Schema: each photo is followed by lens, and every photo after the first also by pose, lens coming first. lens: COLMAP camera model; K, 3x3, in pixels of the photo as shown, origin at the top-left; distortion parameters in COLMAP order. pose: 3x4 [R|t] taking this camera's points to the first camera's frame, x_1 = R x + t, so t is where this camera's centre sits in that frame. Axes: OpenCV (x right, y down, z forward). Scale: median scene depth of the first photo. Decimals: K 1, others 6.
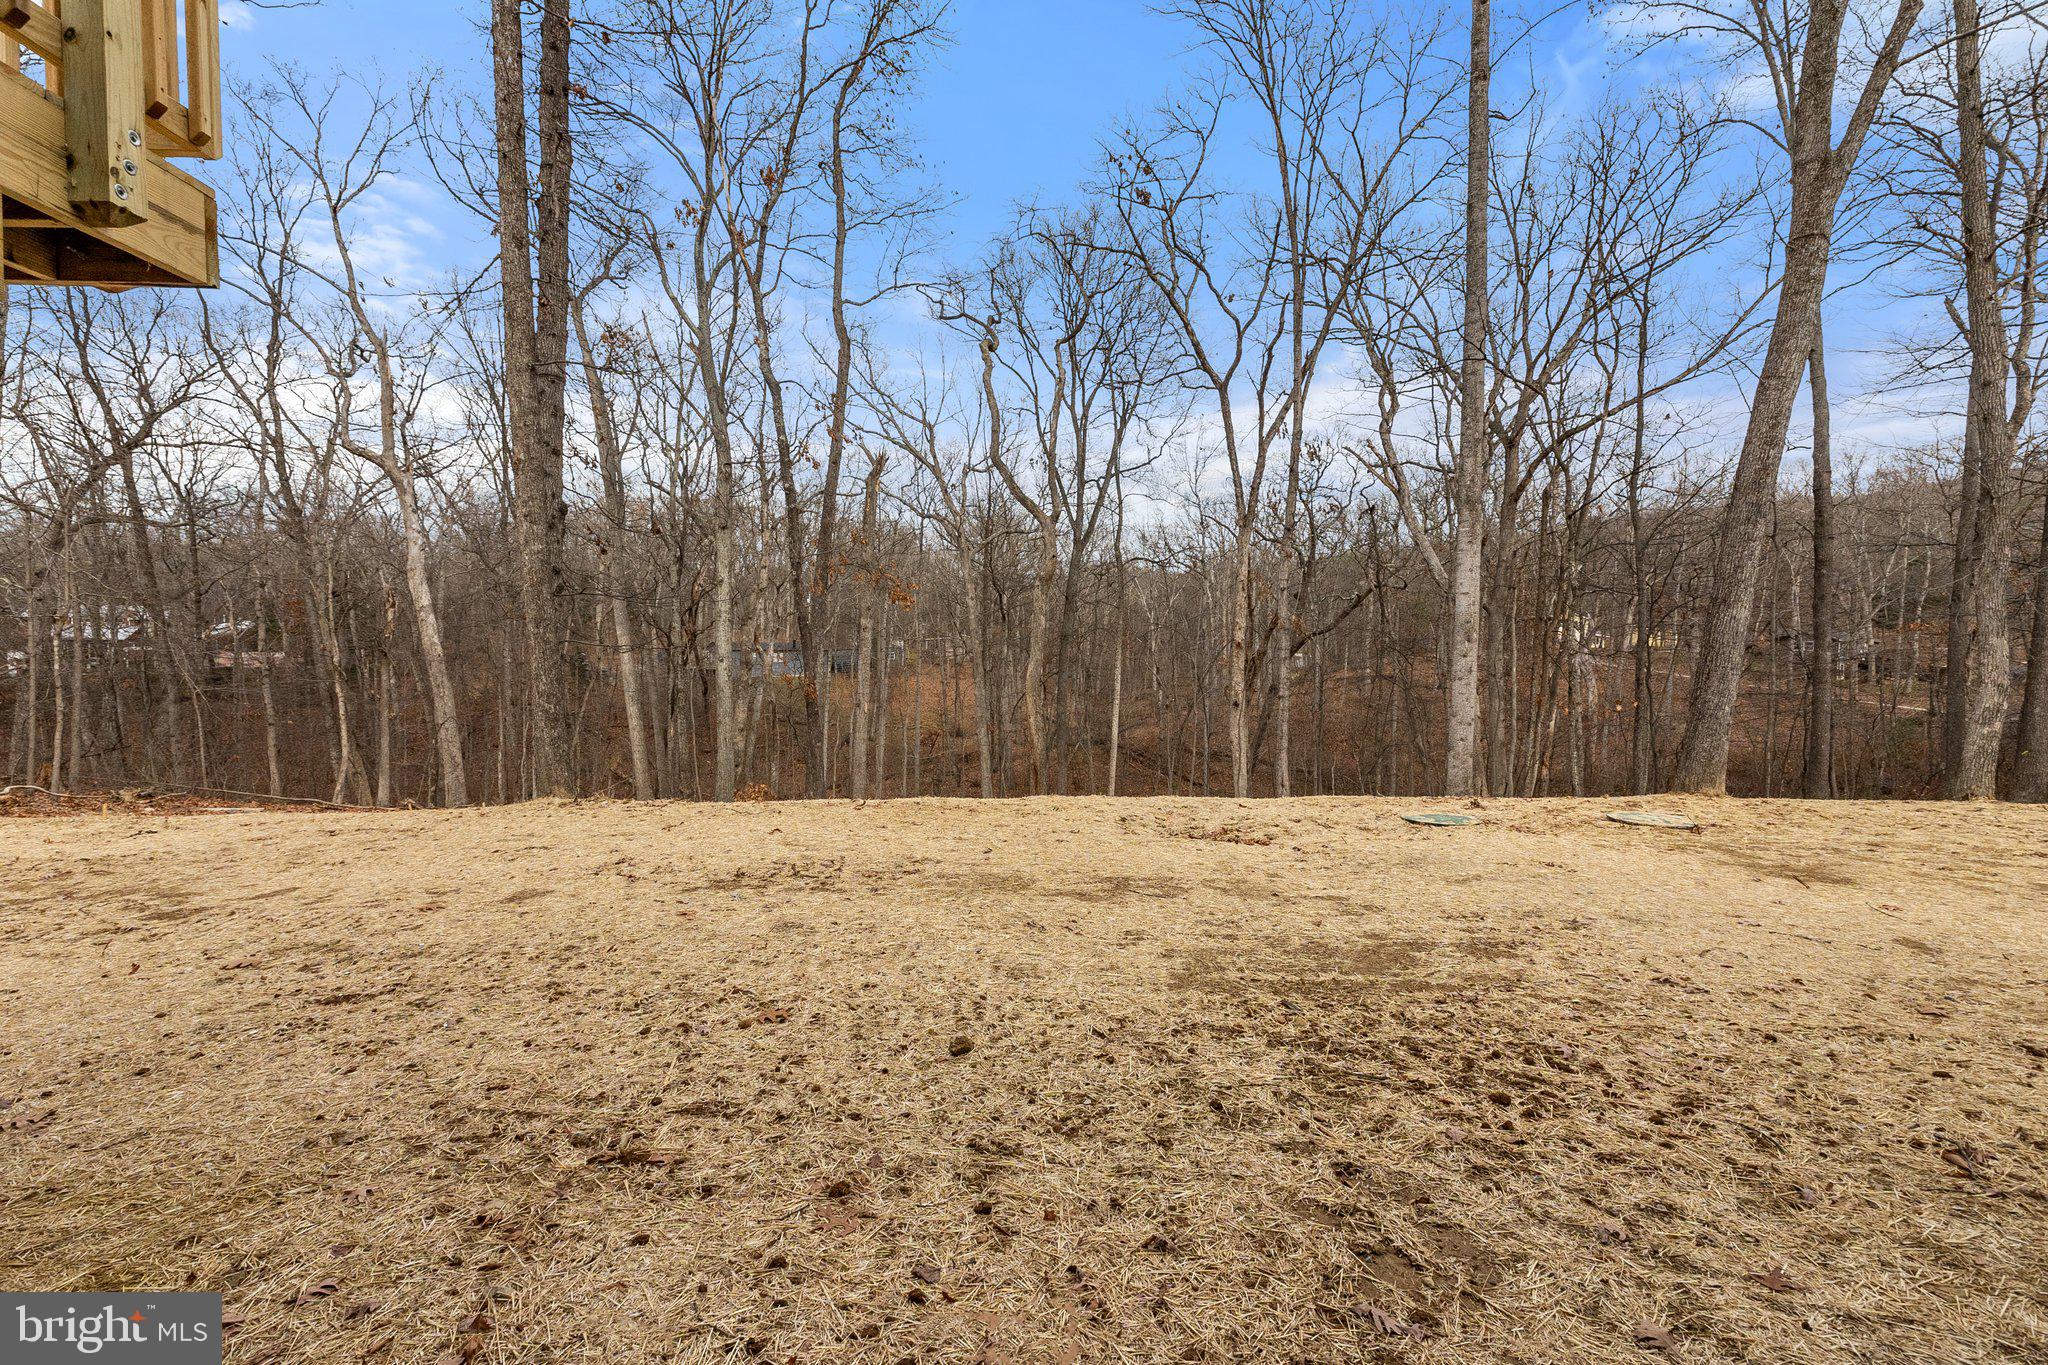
lens RADIAL K [[862.7, 0, 1009.3], [0, 862.7, 680.3], [0, 0, 1]] dist [-0.001672, -0.000133]
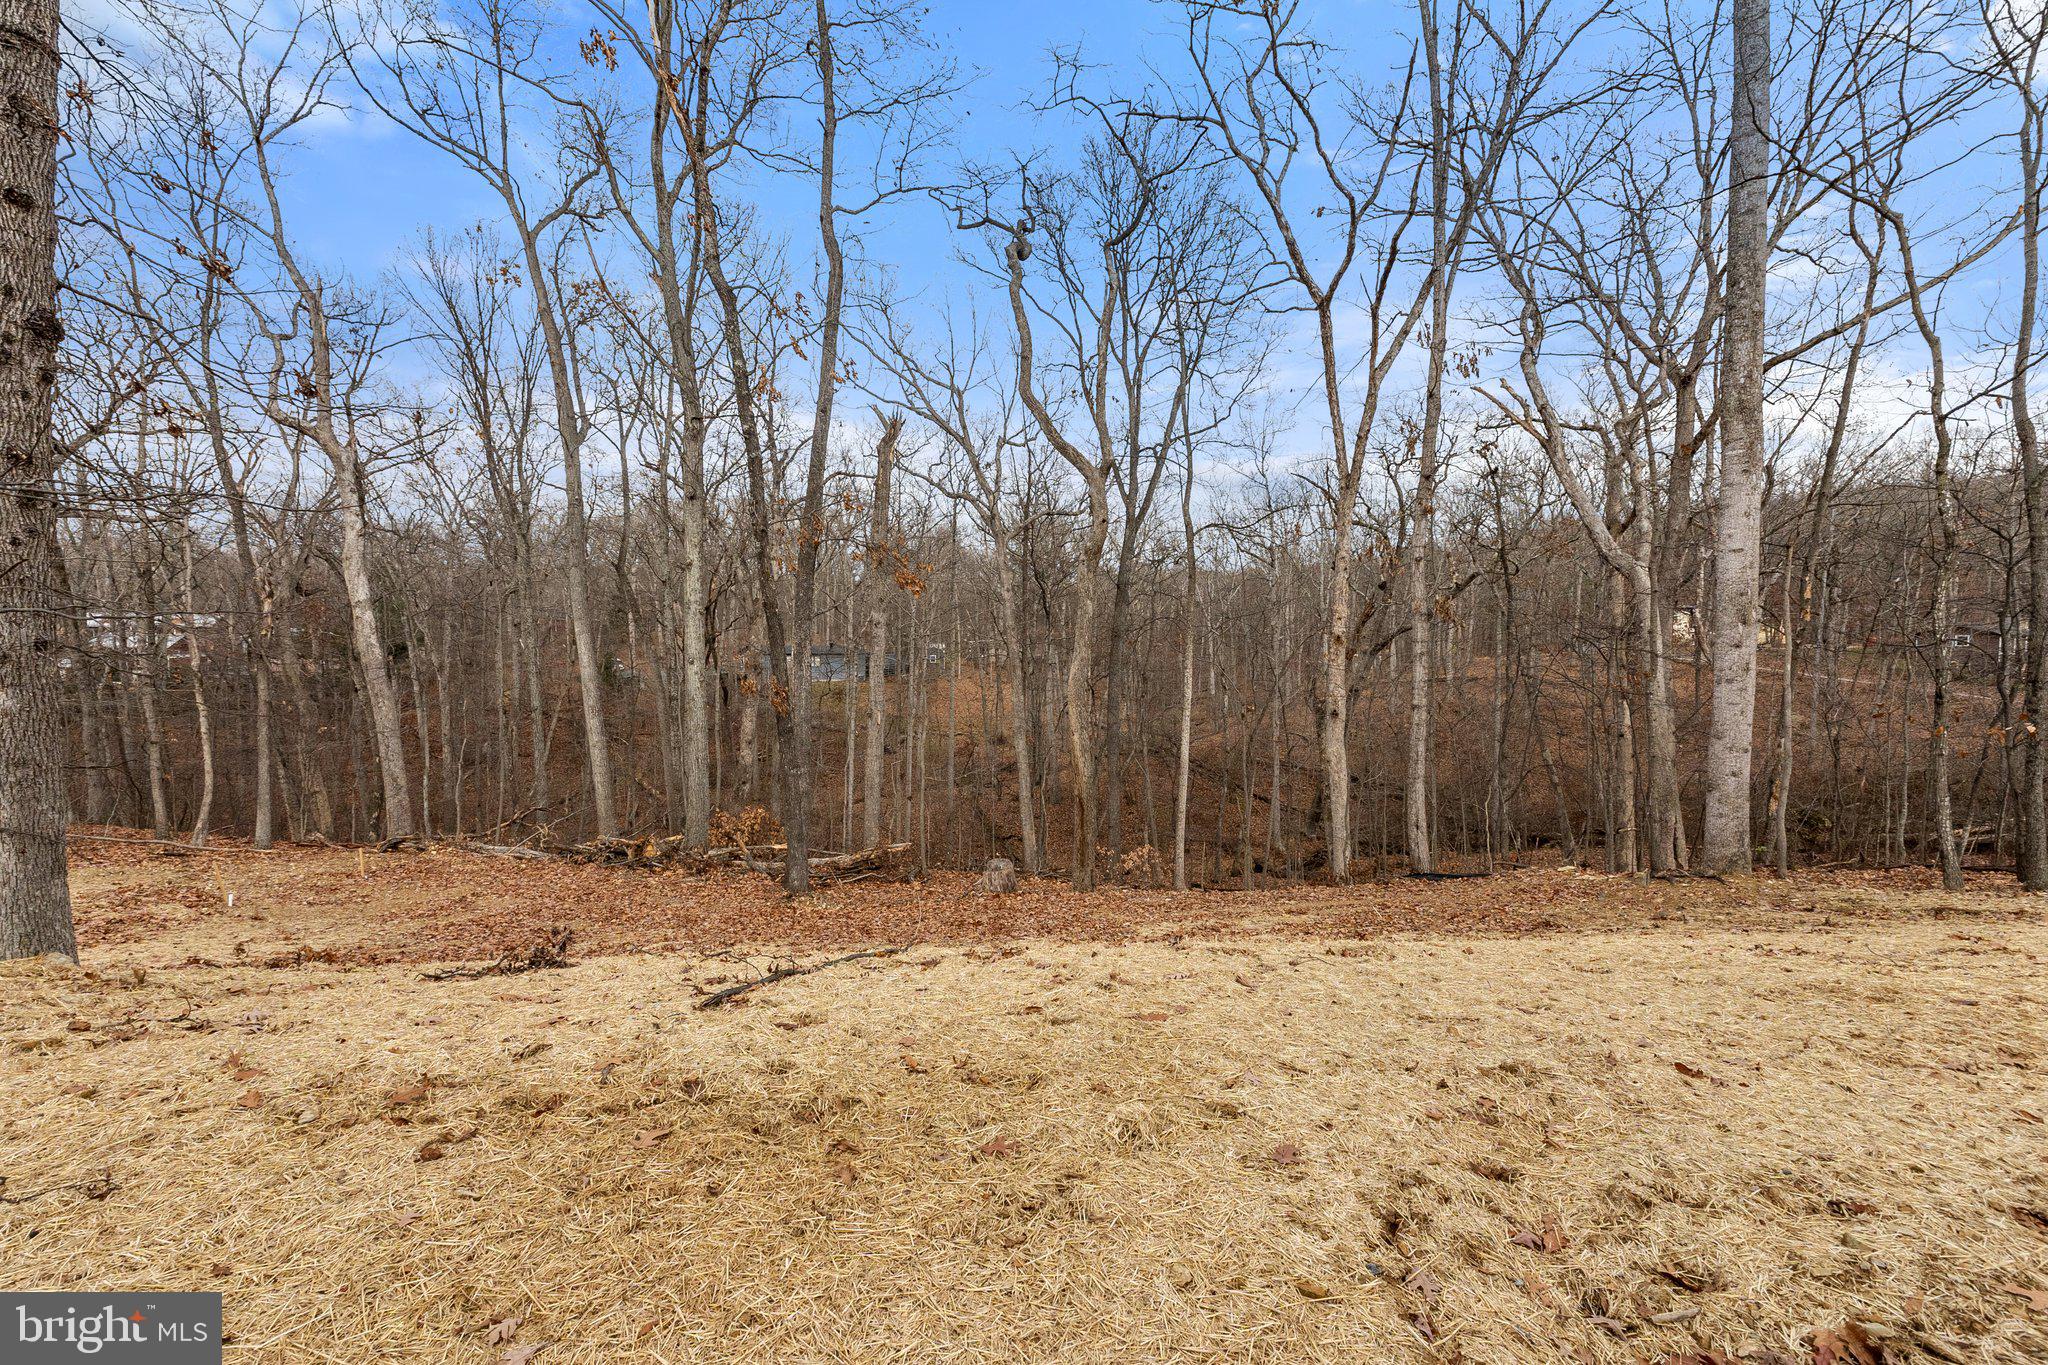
lens RADIAL K [[862.7, 0, 1009.3], [0, 862.7, 680.3], [0, 0, 1]] dist [-0.001672, -0.000133]
pose [[0.998457, -0.005035, -0.055308, 0.006990], [0.004827, 0.999981, -0.003889, -0.001440], [0.055326, 0.003616, 0.998462, 0.174278]]
